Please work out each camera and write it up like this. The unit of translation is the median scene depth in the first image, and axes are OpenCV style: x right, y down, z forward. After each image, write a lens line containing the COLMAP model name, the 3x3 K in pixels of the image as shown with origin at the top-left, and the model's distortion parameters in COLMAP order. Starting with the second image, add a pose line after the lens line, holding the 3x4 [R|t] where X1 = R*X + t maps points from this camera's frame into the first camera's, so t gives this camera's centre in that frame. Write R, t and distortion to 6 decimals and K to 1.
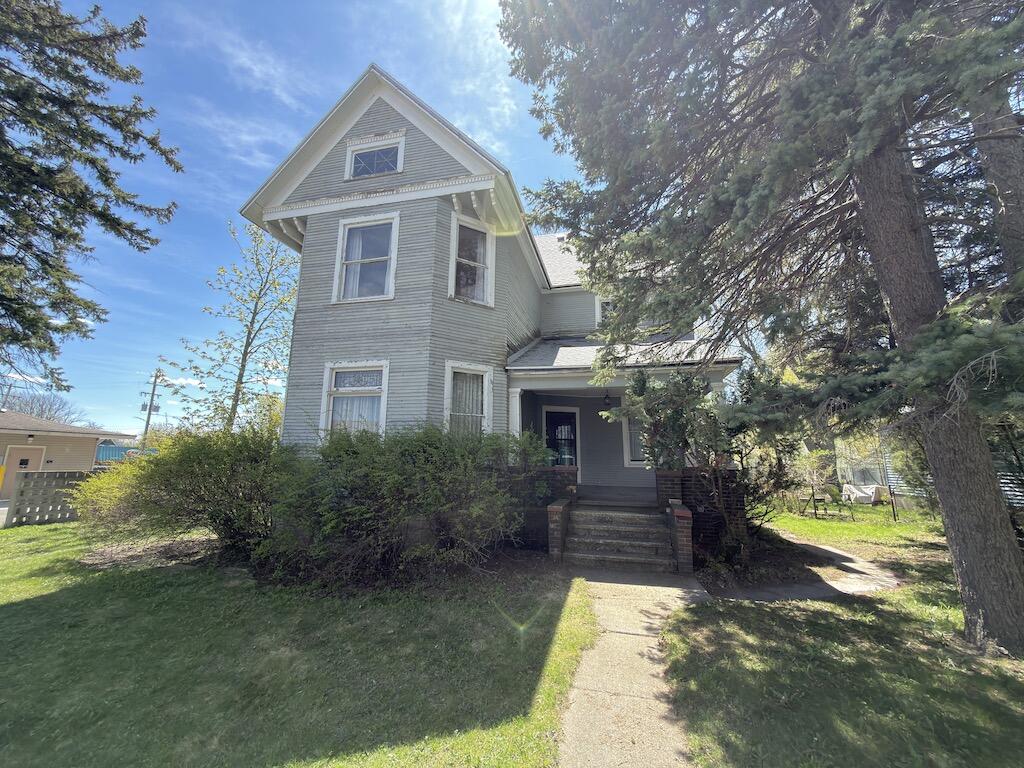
lens RADIAL K [[409.2, 0, 513.1], [0, 409.2, 384.2], [0, 0, 1]] dist [0.001044, -0.000219]
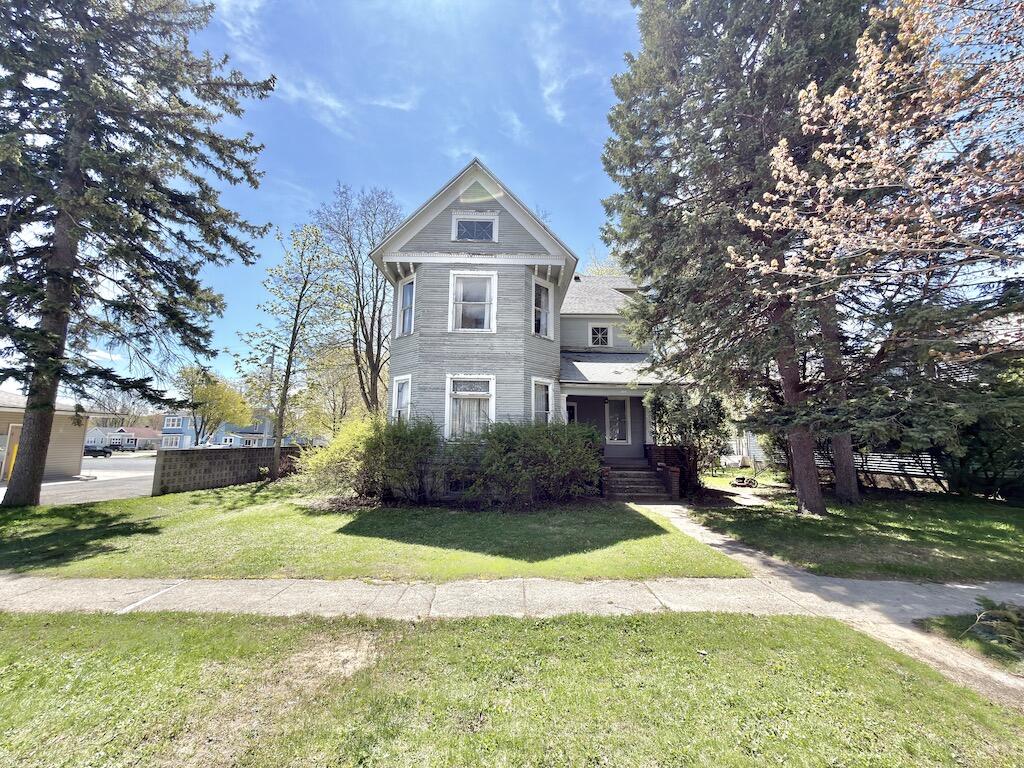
lens RADIAL K [[409.2, 0, 511.7], [0, 409.2, 384.6], [0, 0, 1]] dist [0.001044, -0.000219]
pose [[0.971279, 0.031156, 0.235897, -0.569198], [-0.044722, 0.997626, 0.052373, -0.099613], [-0.233705, -0.061418, 0.970366, -0.458668]]
